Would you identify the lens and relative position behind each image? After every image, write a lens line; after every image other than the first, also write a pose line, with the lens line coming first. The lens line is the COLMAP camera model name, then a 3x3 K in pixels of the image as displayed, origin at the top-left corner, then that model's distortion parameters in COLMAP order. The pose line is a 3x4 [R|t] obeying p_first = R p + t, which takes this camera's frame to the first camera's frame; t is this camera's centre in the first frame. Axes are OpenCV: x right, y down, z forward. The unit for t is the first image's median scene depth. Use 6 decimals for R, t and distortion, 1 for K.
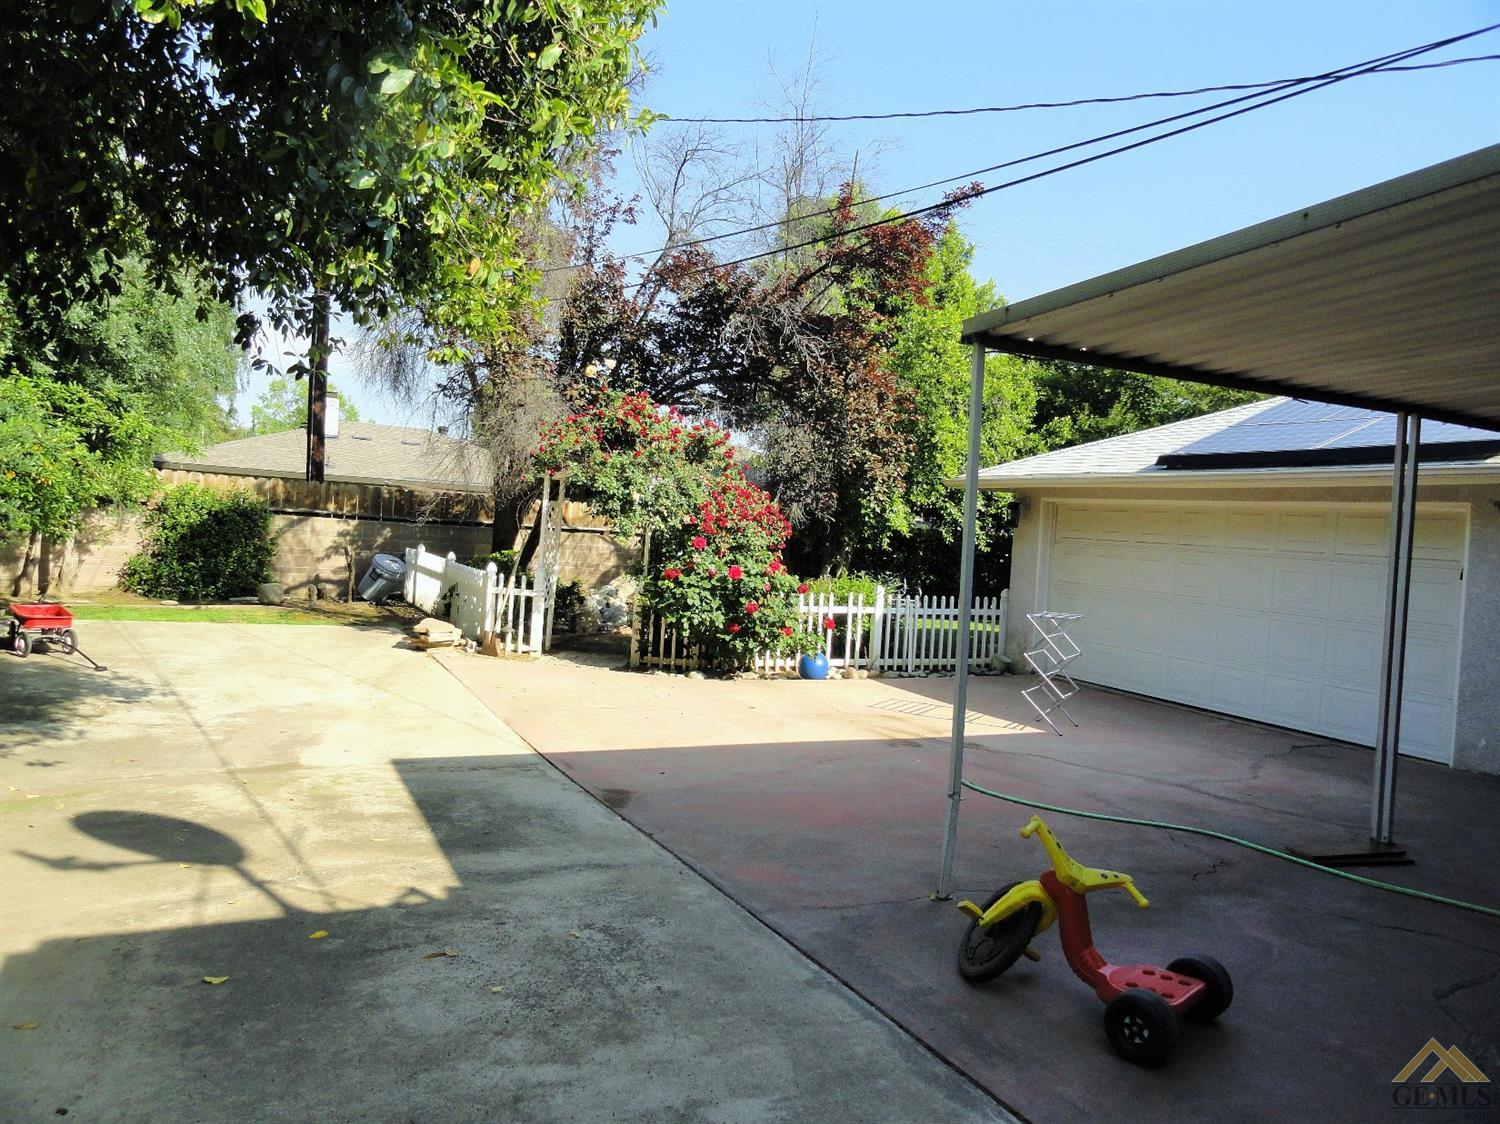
lens RADIAL K [[1045.3, 0, 736.3], [0, 1045.3, 559.1], [0, 0, 1]] dist [-0.004939, 0.008921]
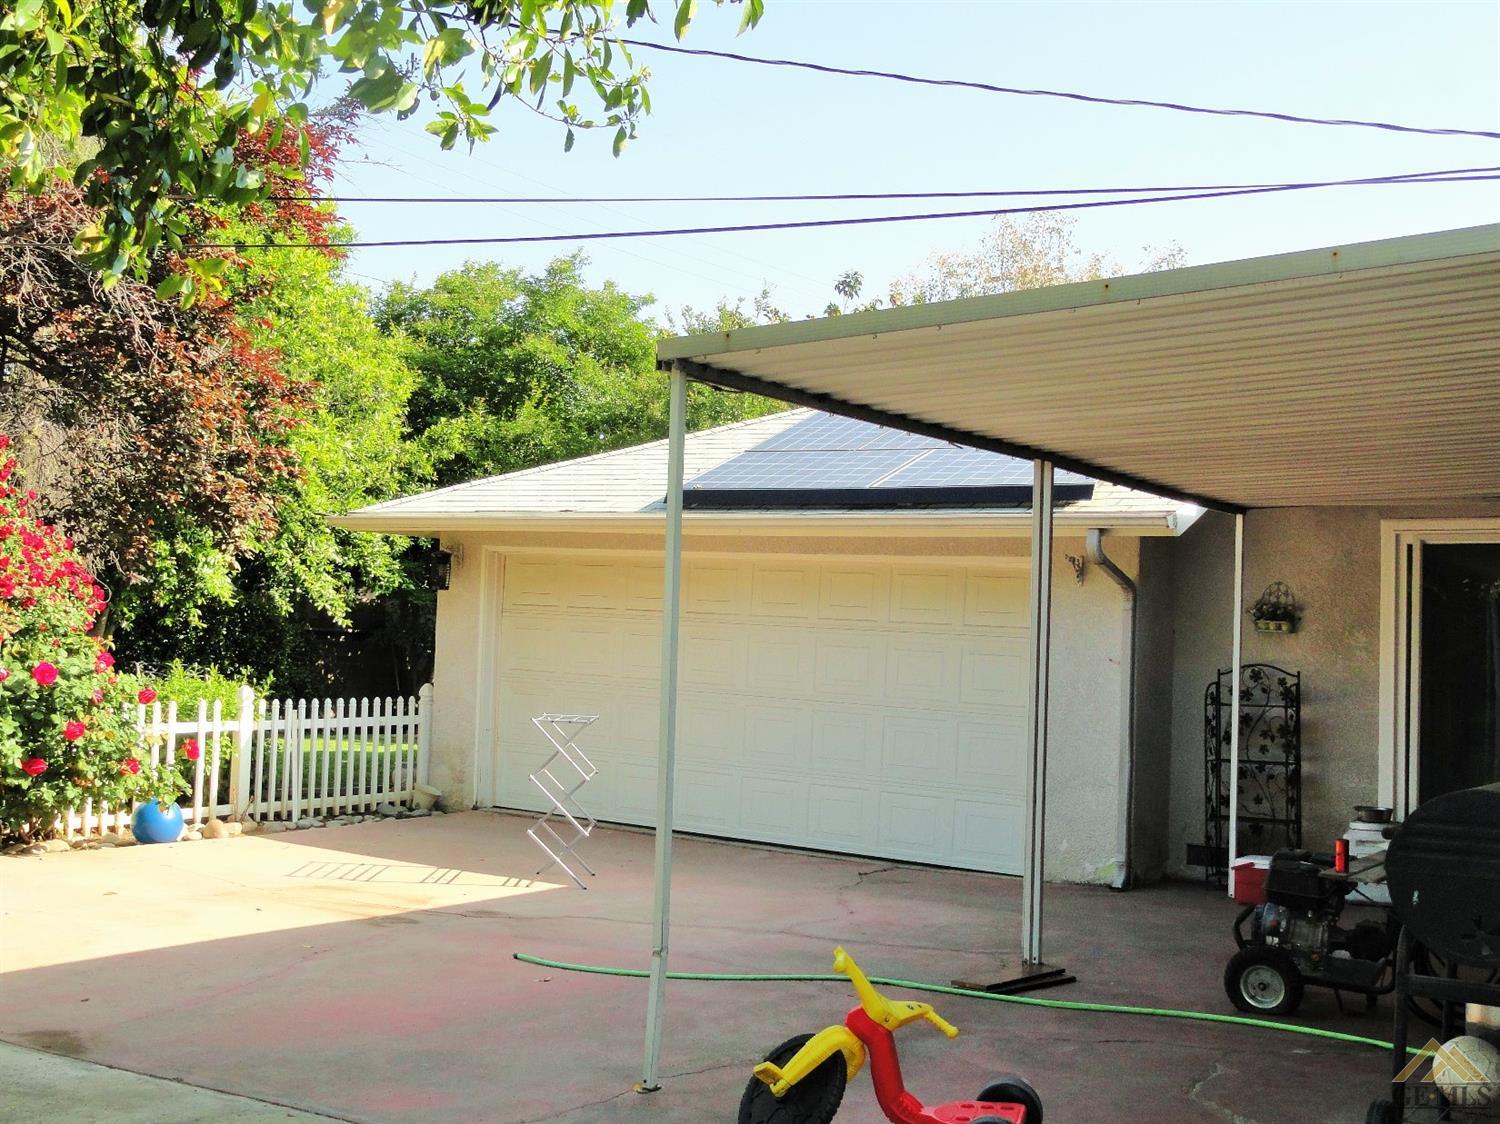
lens RADIAL K [[1729.2, 0, 750.5], [0, 1729.2, 565.9], [0, 0, 1]] dist [-0.036243, 0.000000]
pose [[0.865831, -0.005215, 0.500309, -0.122461], [0.025096, 0.999140, -0.033017, -0.005066], [-0.499706, 0.041143, 0.865217, -0.048349]]
